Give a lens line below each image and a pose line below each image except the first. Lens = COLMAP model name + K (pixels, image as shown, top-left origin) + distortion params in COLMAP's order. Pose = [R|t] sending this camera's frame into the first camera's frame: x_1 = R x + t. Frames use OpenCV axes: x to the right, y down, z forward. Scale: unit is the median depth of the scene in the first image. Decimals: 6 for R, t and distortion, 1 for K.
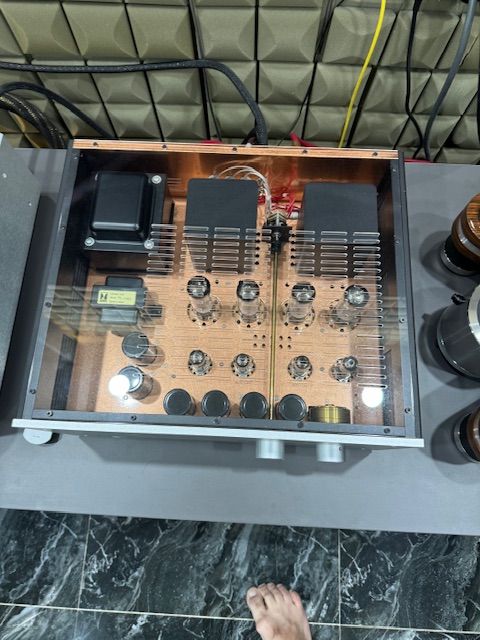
lens RADIAL K [[445.0, 0, 251.5], [0, 445.0, 319.2], [0, 0, 1]] dist [0.003991, -0.000699]
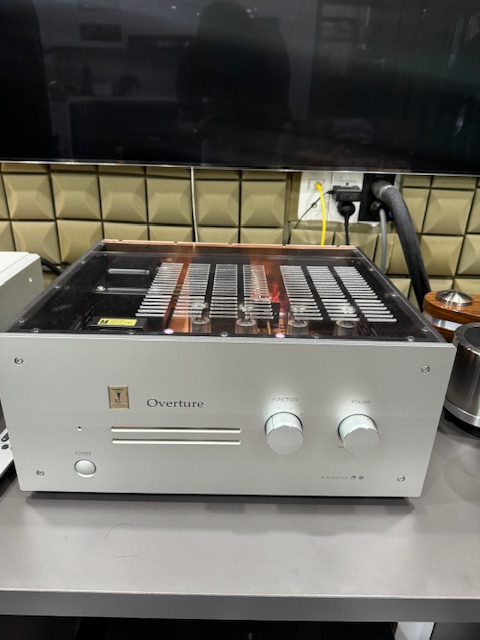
lens RADIAL K [[454.9, 0, 240.0], [0, 454.9, 320.0], [0, 0, 1]] dist [-0.002406, -0.002168]
pose [[0.998210, 0.007416, 0.059341, -0.071338], [0.039620, 0.661258, -0.749111, 0.619327], [-0.044796, 0.750122, 0.659781, 0.250947]]
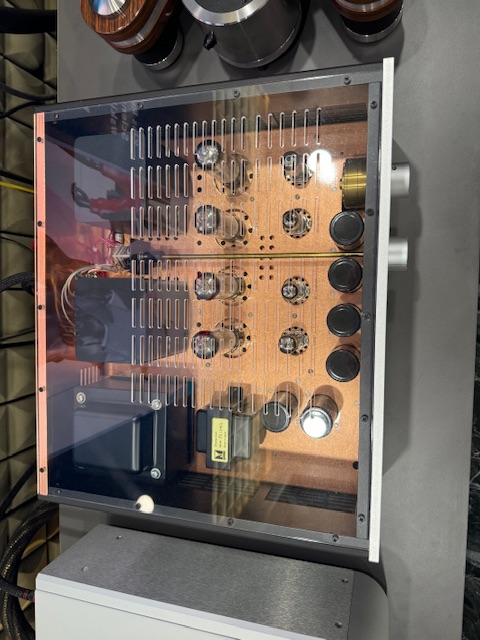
lens RADIAL K [[454.9, 0, 240.0], [0, 454.9, 320.0], [0, 0, 1]] dist [-0.002406, -0.002168]
pose [[-0.031429, -0.997863, -0.057291, -0.020888], [0.999492, -0.031075, -0.007060, 0.002313], [0.005265, -0.057484, 0.998333, 0.122776]]
